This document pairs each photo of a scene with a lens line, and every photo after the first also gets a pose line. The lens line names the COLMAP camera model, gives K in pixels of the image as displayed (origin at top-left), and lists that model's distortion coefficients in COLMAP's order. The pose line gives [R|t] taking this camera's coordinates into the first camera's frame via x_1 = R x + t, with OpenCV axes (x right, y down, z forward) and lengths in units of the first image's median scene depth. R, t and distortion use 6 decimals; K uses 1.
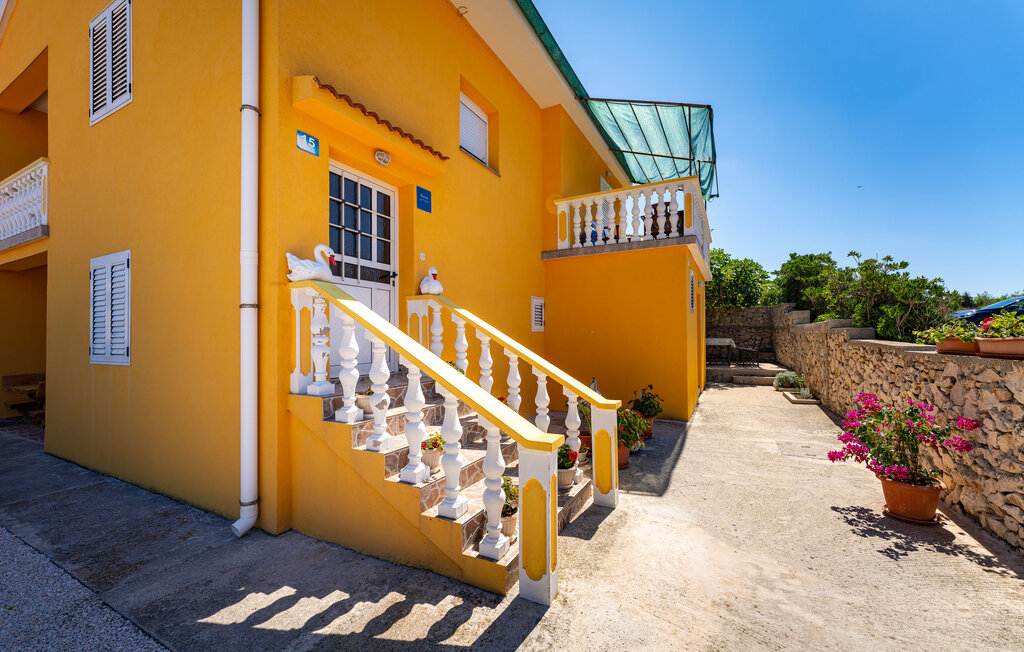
lens RADIAL K [[415.8, 0, 509.2], [0, 415.8, 326.6], [0, 0, 1]] dist [0.001080, -0.000876]
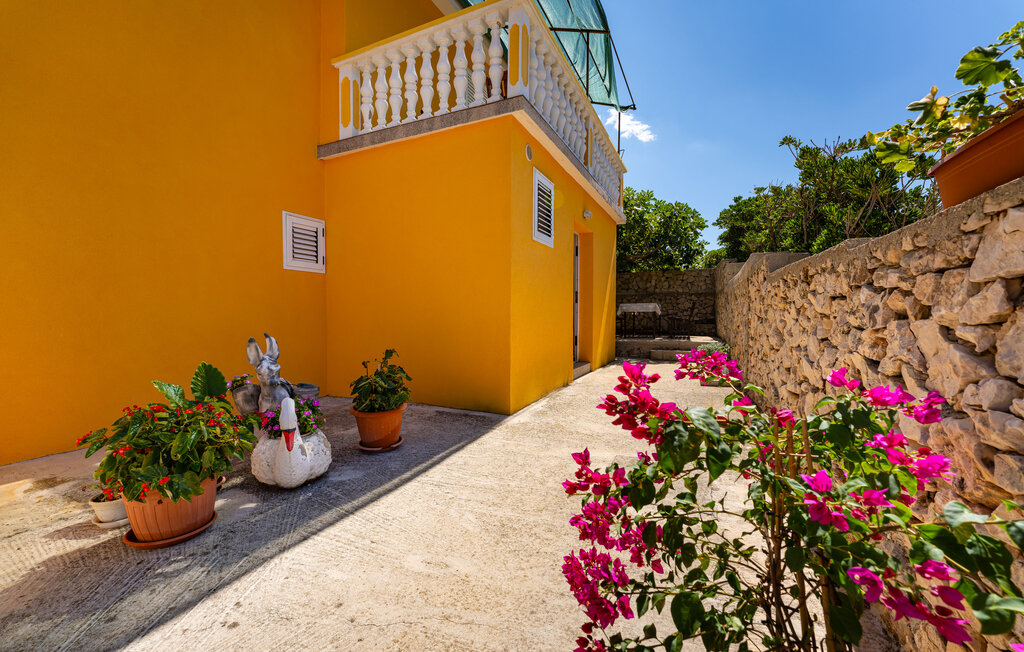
lens RADIAL K [[415.8, 0, 512.6], [0, 415.8, 326.4], [0, 0, 1]] dist [0.001080, -0.000876]
pose [[0.998838, 0.008774, 0.047388, 0.458191], [-0.010740, 0.999085, 0.041393, 0.085769], [-0.046982, -0.041854, 0.998019, 0.463091]]
